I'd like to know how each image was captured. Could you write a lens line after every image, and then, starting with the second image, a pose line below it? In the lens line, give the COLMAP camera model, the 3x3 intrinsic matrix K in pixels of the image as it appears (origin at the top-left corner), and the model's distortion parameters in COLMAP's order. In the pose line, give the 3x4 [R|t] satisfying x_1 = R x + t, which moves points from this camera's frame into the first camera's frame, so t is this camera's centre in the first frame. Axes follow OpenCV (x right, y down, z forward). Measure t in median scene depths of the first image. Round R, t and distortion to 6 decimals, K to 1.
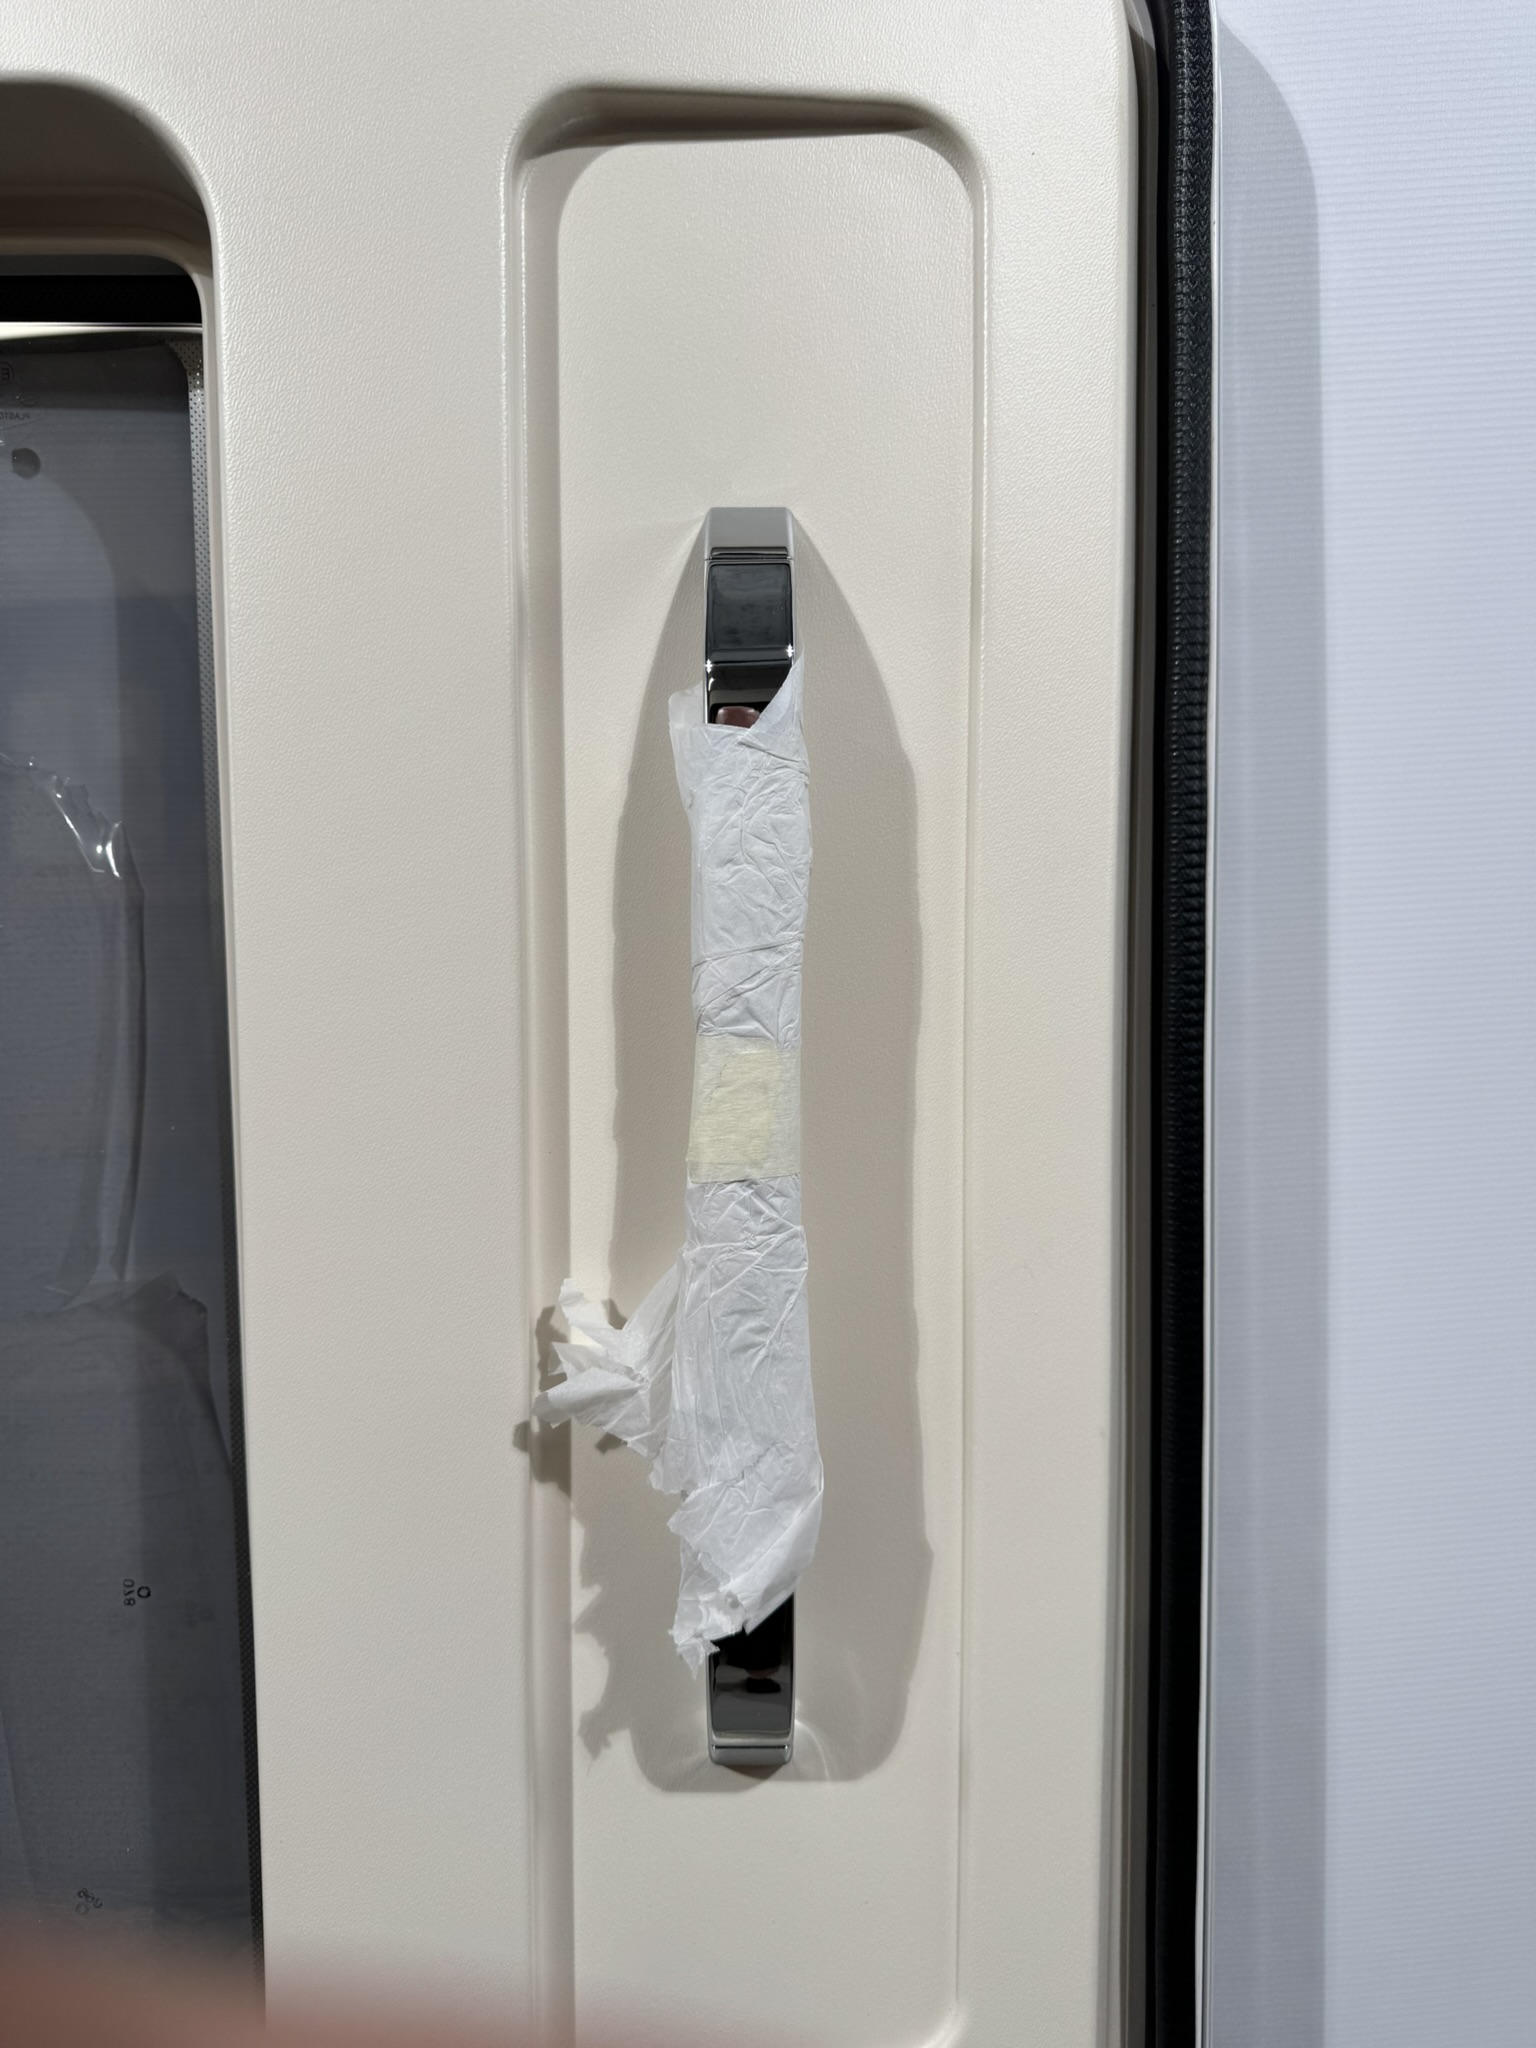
lens RADIAL K [[1923.7, 0, 765.5], [0, 1923.7, 1079.6], [0, 0, 1]] dist [0.009913, -0.002661]
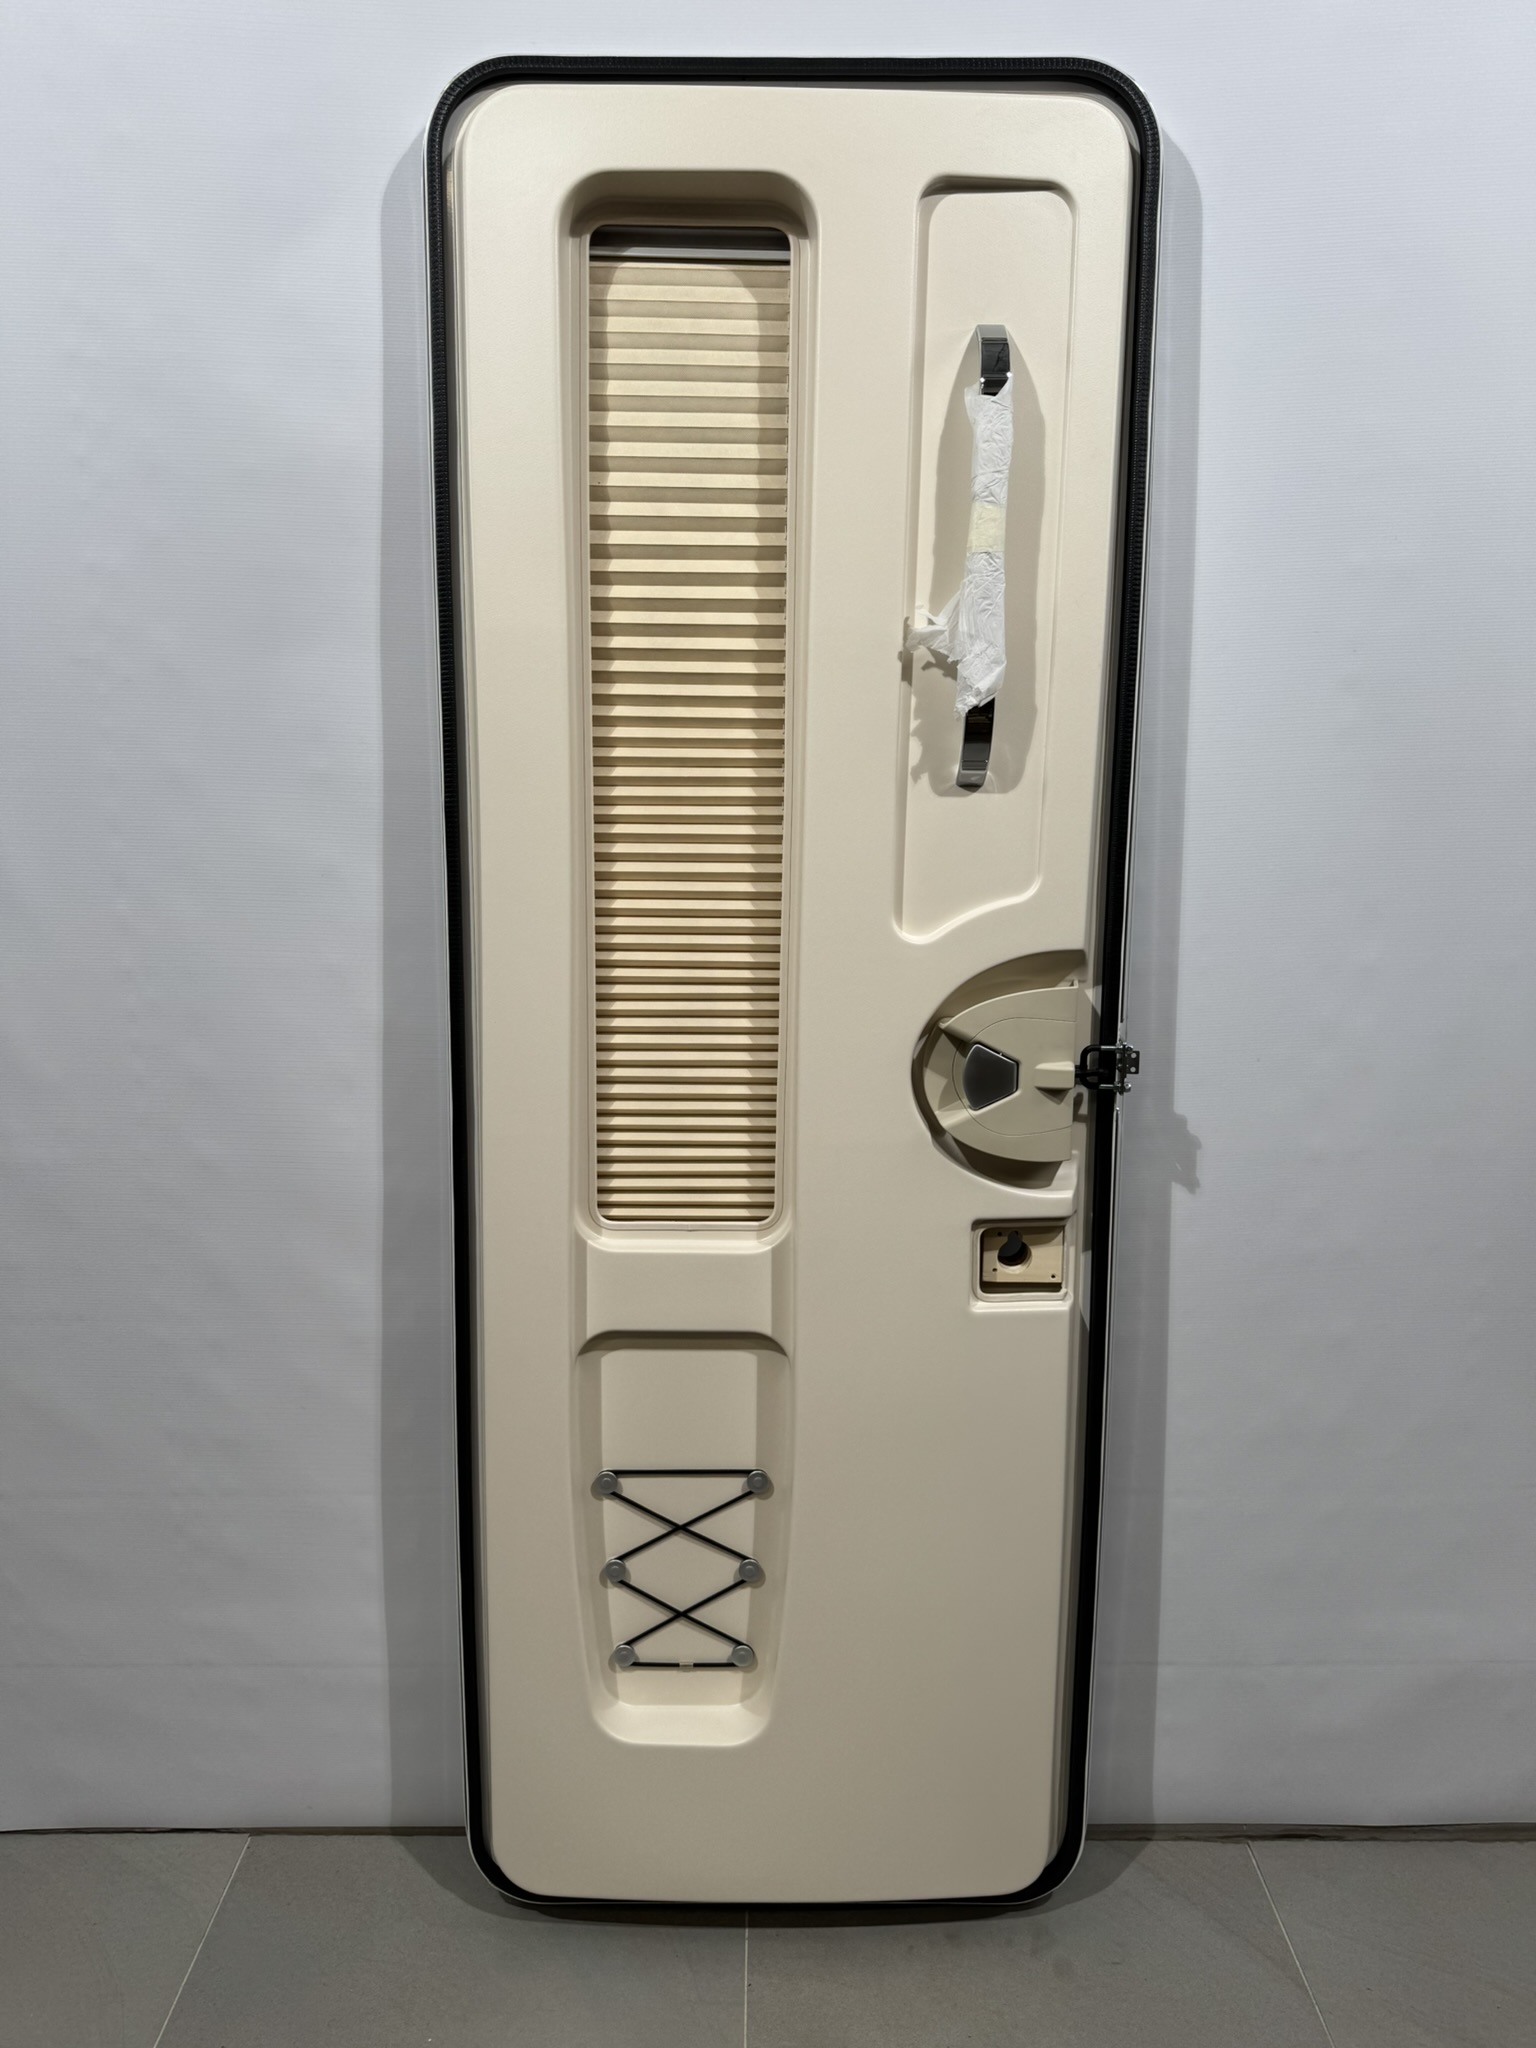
lens RADIAL K [[1422.6, 0, 768.0], [0, 1422.6, 1024.0], [0, 0, 1]] dist [0.004374, -0.001130]
pose [[0.999222, 0.024821, -0.030650, -0.261527], [-0.021904, 0.995510, 0.092088, 0.579635], [0.032798, -0.091345, 0.995279, -1.285239]]
